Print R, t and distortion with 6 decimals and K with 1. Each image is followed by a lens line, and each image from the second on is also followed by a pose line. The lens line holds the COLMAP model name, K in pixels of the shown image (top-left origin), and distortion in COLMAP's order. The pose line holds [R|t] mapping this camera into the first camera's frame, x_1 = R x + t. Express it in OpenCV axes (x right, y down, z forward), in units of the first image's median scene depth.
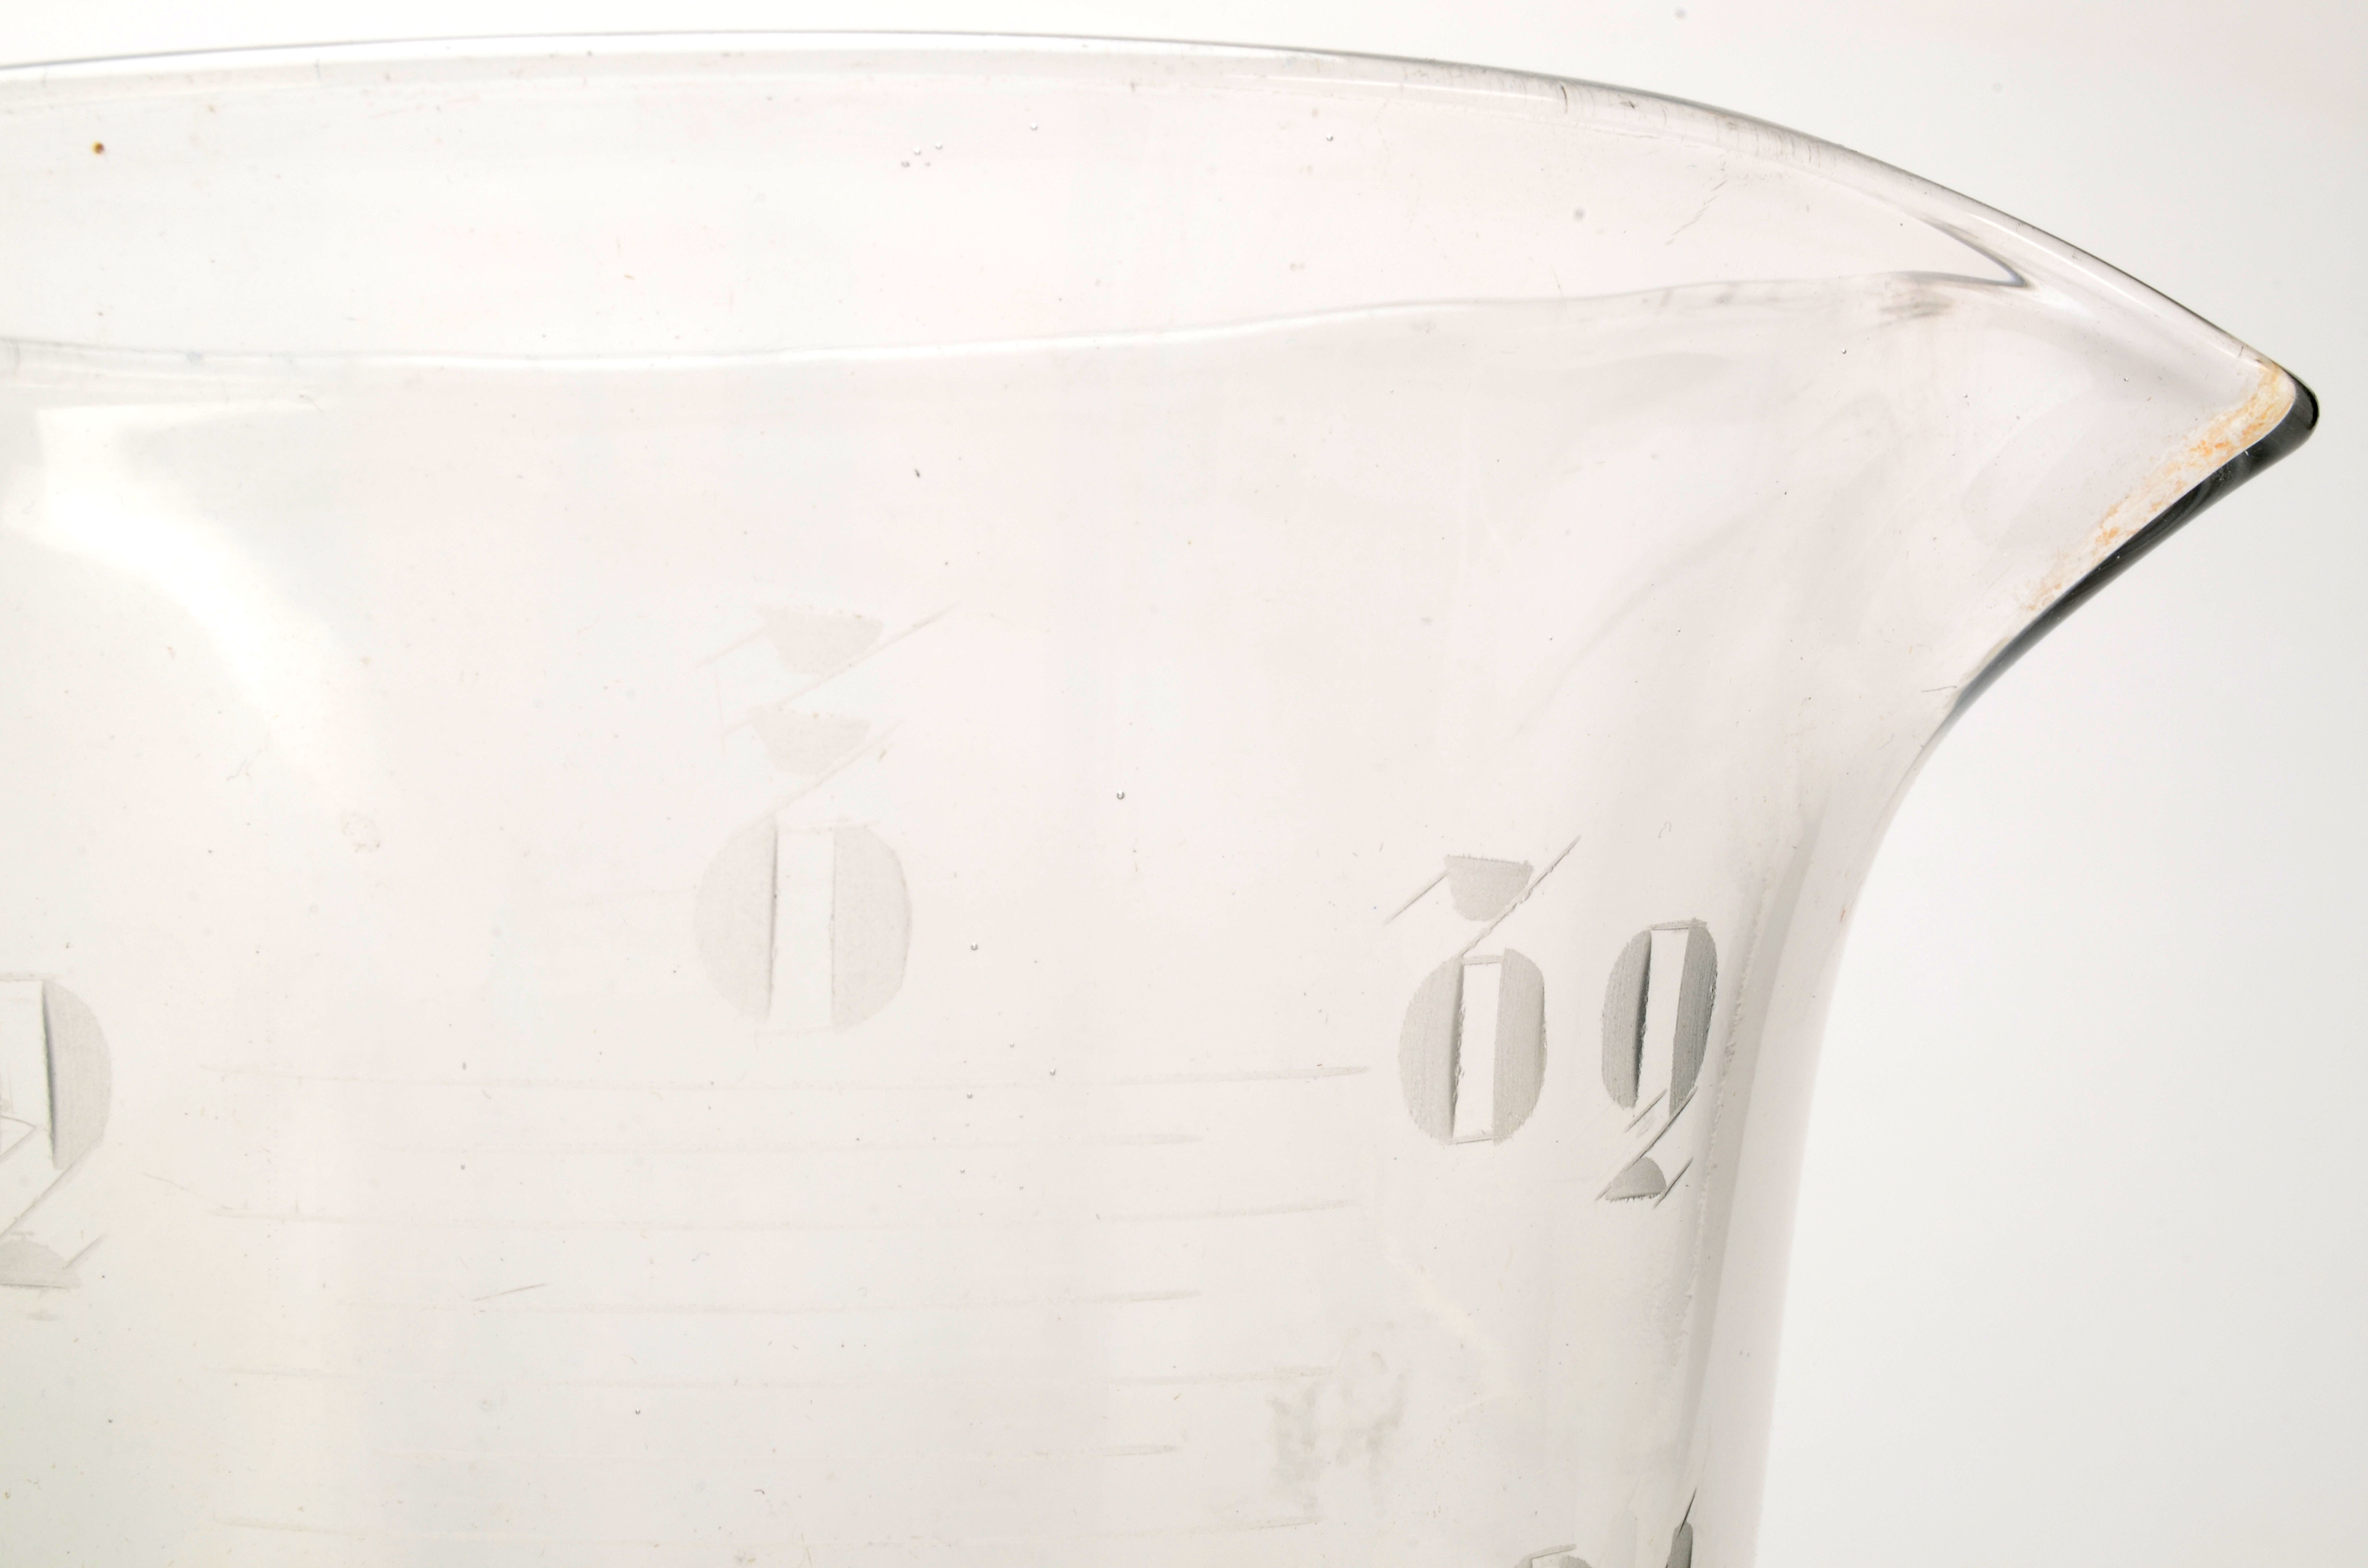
lens RADIAL K [[5700.0, 0, 1185.3], [0, 5700.0, 784.7], [0, 0, 1]] dist [-0.115062, 0.000000]
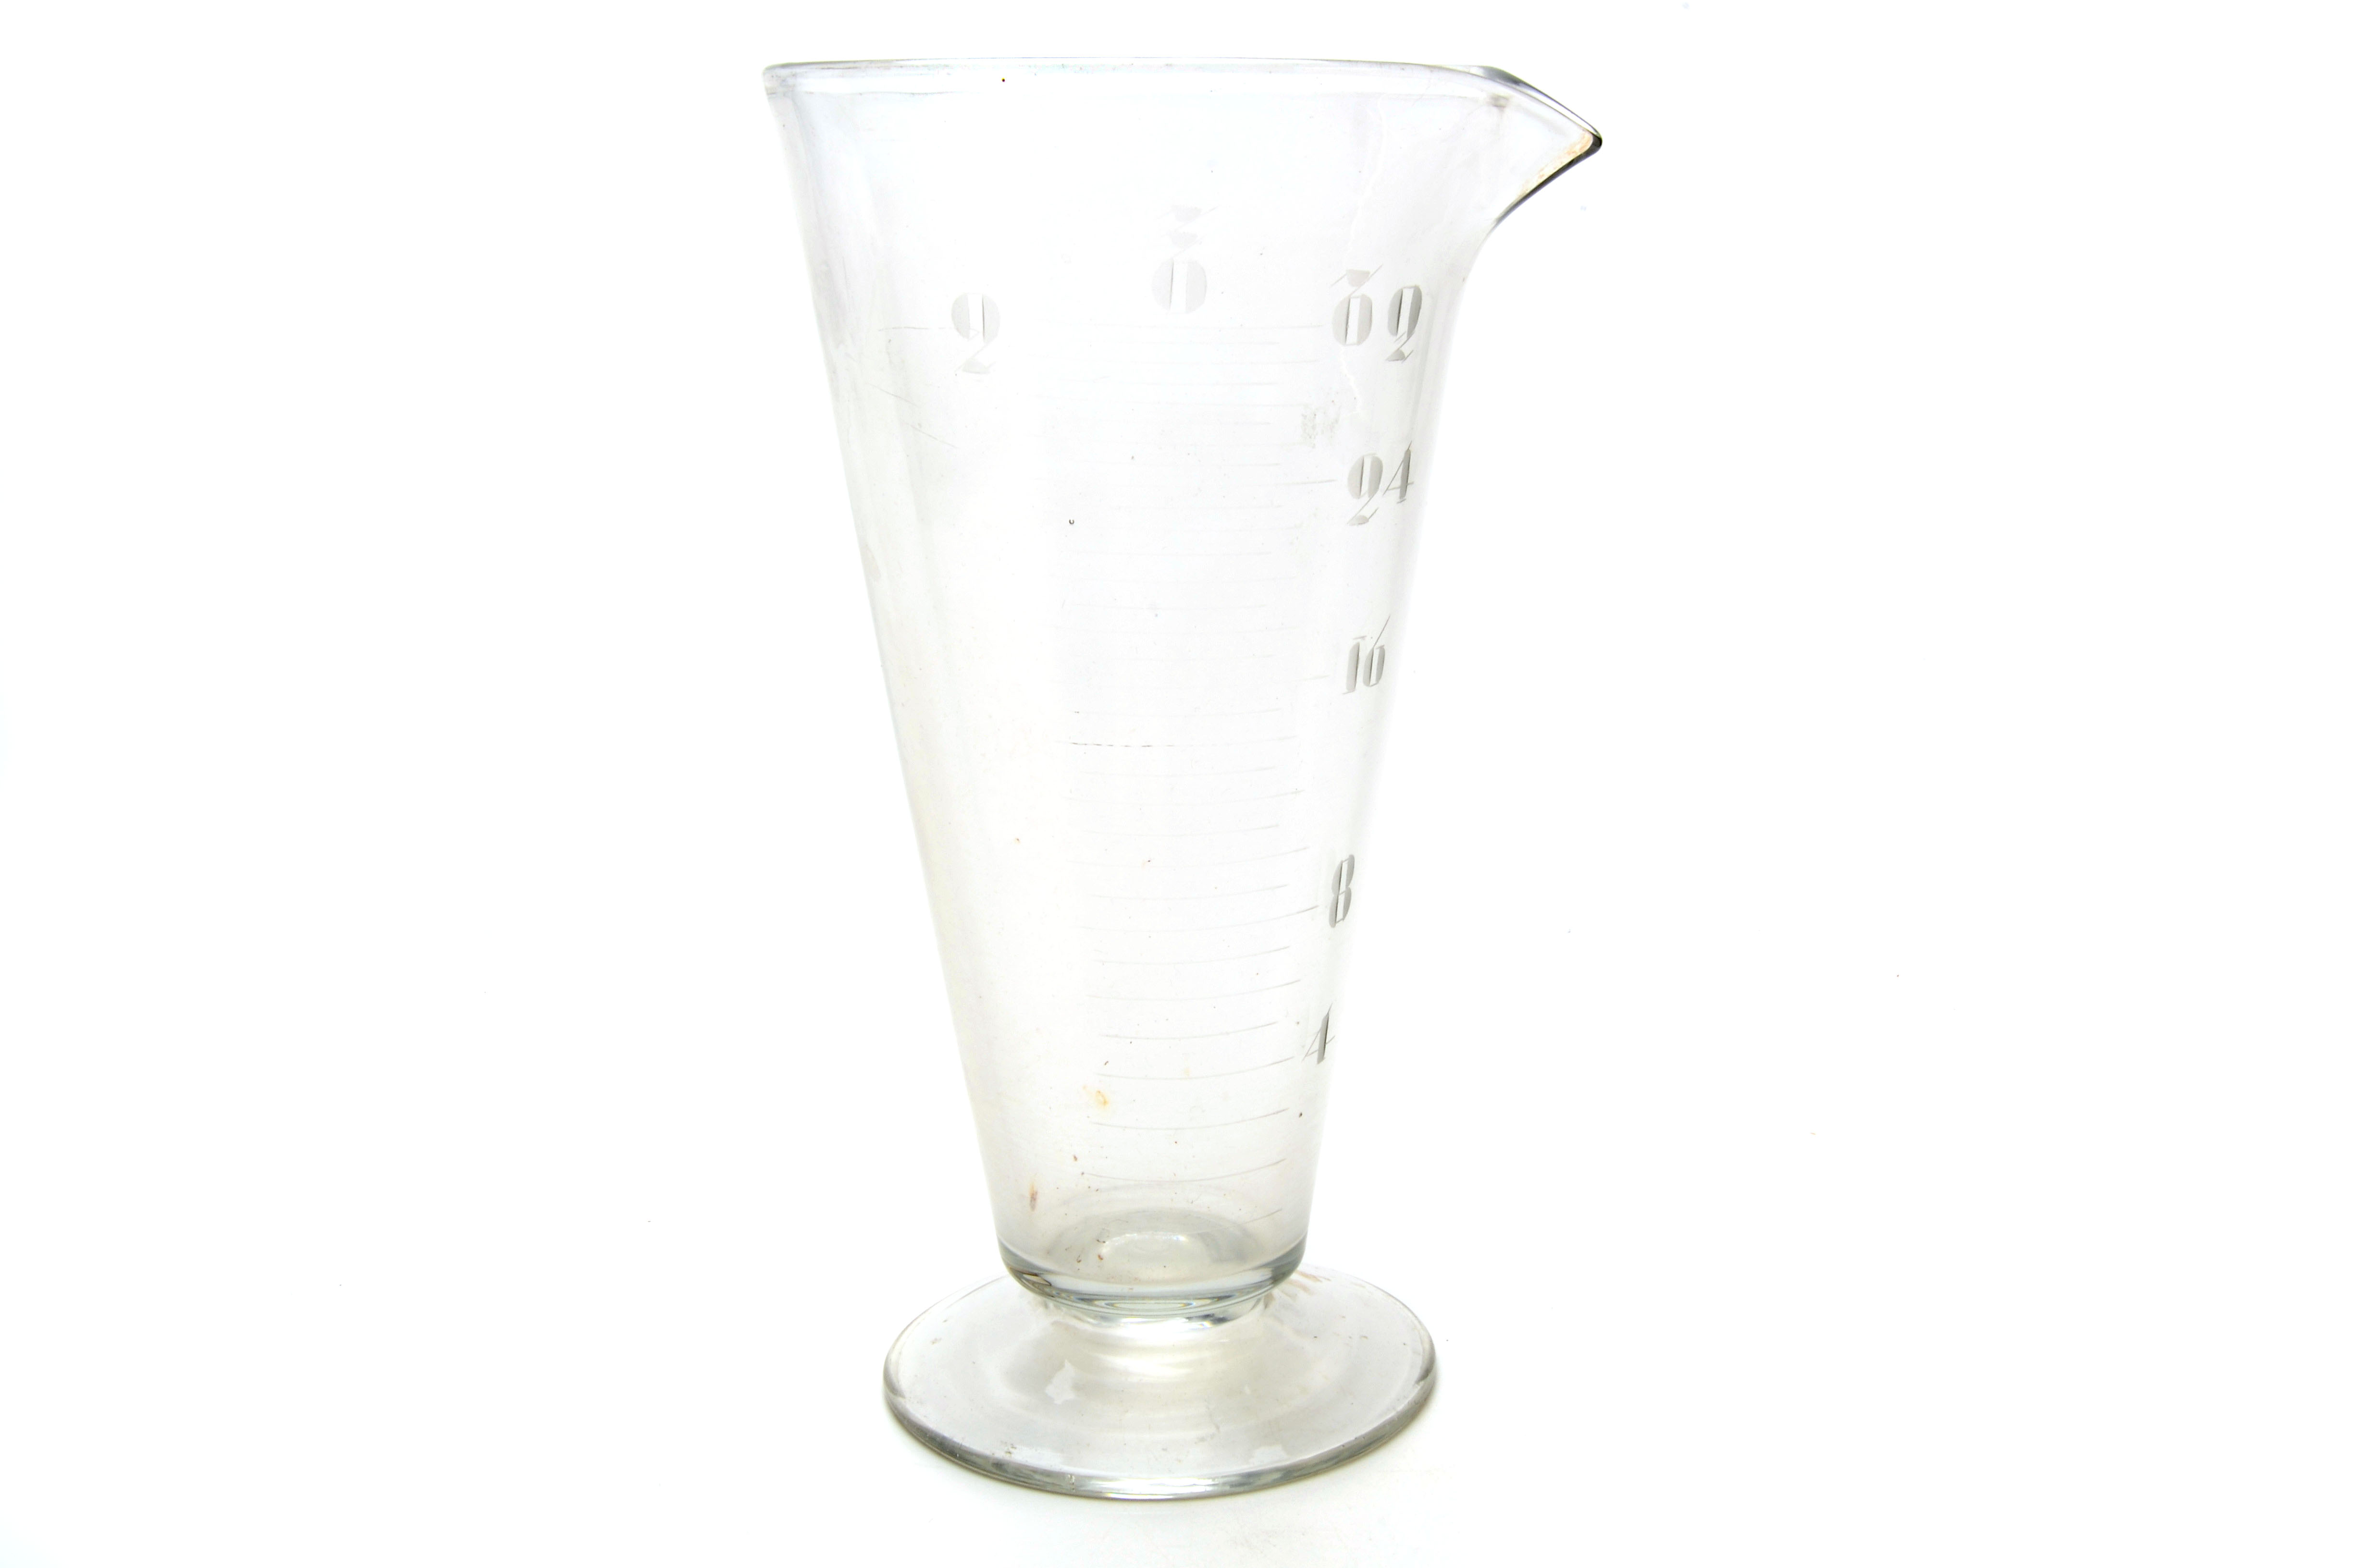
lens RADIAL K [[3151.9, 0, 1176.3], [0, 3151.9, 875.7], [0, 0, 1]] dist [-0.018716, 0.000000]
pose [[0.998941, 0.034179, -0.030807, 0.010484], [-0.025514, 0.968597, 0.247322, -0.108608], [0.038293, -0.246274, 0.968444, -1.101891]]
